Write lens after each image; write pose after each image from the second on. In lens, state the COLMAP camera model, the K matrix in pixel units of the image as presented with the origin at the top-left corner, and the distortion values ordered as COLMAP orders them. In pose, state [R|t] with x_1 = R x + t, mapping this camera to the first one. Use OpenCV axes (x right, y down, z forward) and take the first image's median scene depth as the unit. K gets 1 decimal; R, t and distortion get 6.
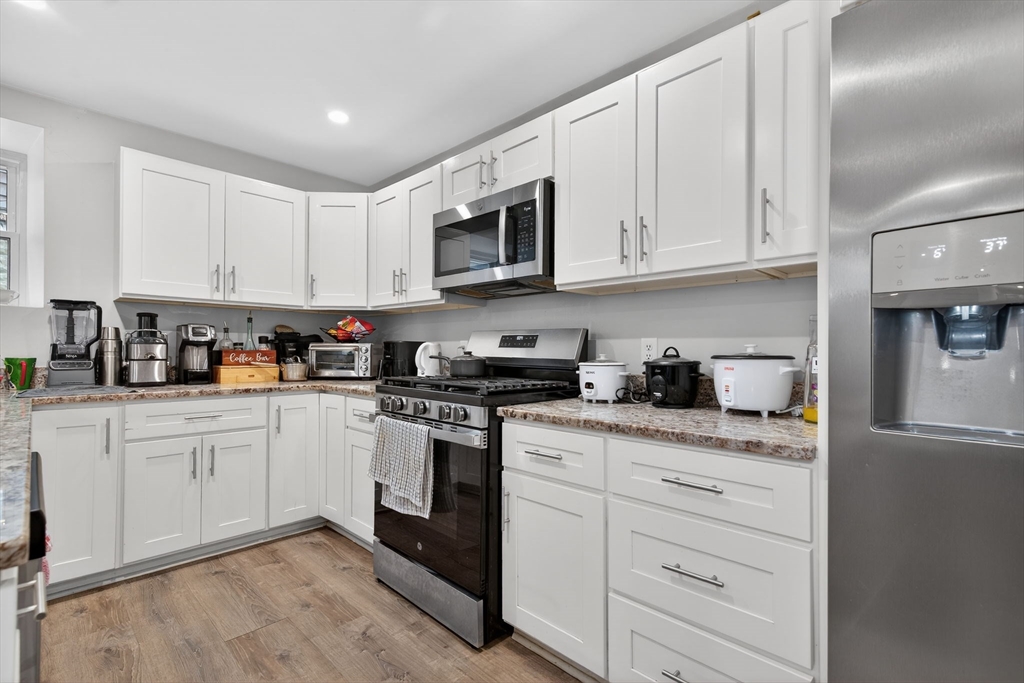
lens RADIAL K [[471.1, 0, 513.9], [0, 471.1, 338.5], [0, 0, 1]] dist [0.011607, -0.000446]
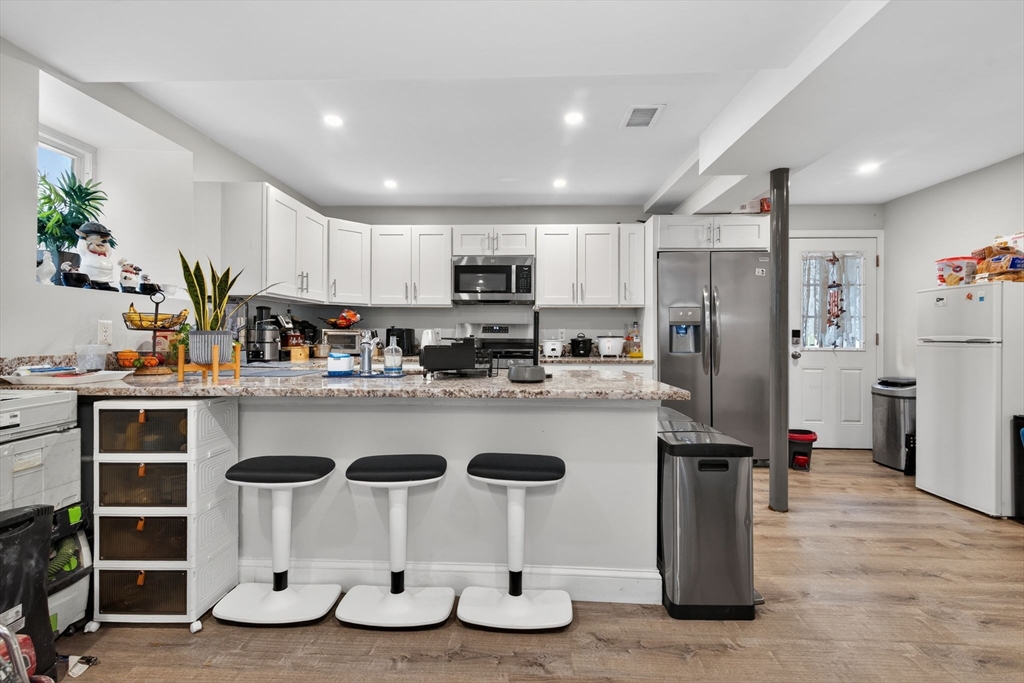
lens RADIAL K [[471.1, 0, 513.9], [0, 471.1, 338.5], [0, 0, 1]] dist [0.011607, -0.000446]
pose [[0.742557, -0.007021, 0.669746, -1.326555], [-0.017339, 0.999408, 0.029701, -0.018345], [-0.669558, -0.033668, 0.741996, -0.519615]]
